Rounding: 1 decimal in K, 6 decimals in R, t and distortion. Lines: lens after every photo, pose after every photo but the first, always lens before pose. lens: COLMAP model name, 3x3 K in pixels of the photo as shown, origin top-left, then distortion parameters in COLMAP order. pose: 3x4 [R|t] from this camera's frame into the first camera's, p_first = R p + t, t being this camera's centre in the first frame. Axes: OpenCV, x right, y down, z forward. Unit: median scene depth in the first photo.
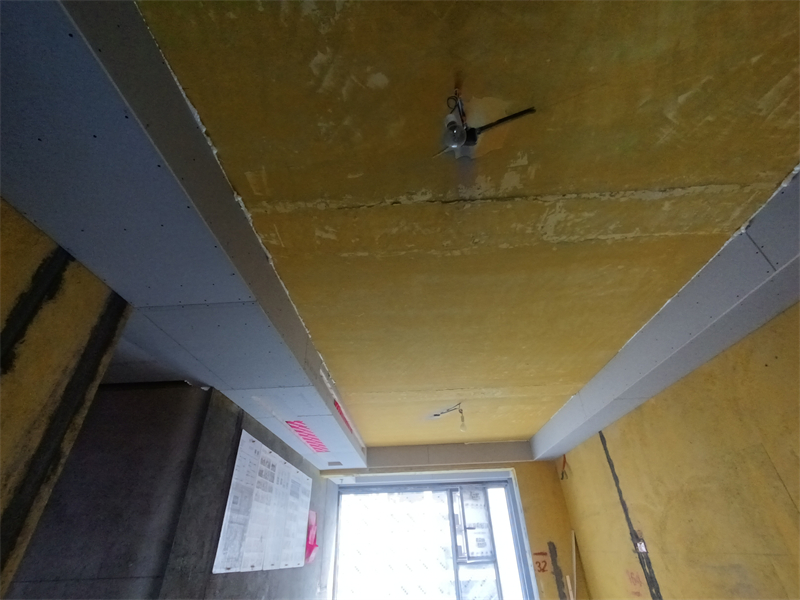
lens RADIAL K [[367.9, 0, 398.2], [0, 367.9, 302.1], [0, 0, 1]] dist [-0.002574, -0.000583]
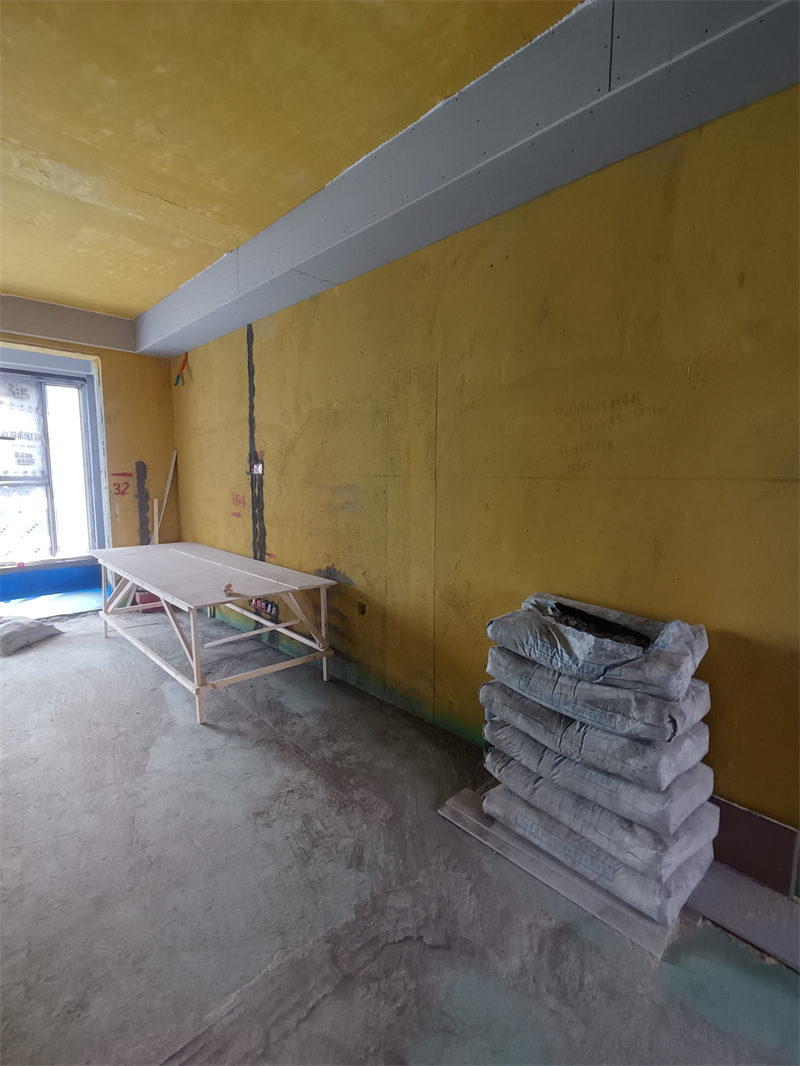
lens RADIAL K [[490.2, 0, 397.6], [0, 490.2, 534.1], [0, 0, 1]] dist [-0.002574, -0.000583]
pose [[0.684482, -0.051855, 0.727183, 0.062329], [-0.428779, 0.778068, 0.459085, 0.123625], [-0.589603, -0.626036, 0.510339, 0.142162]]
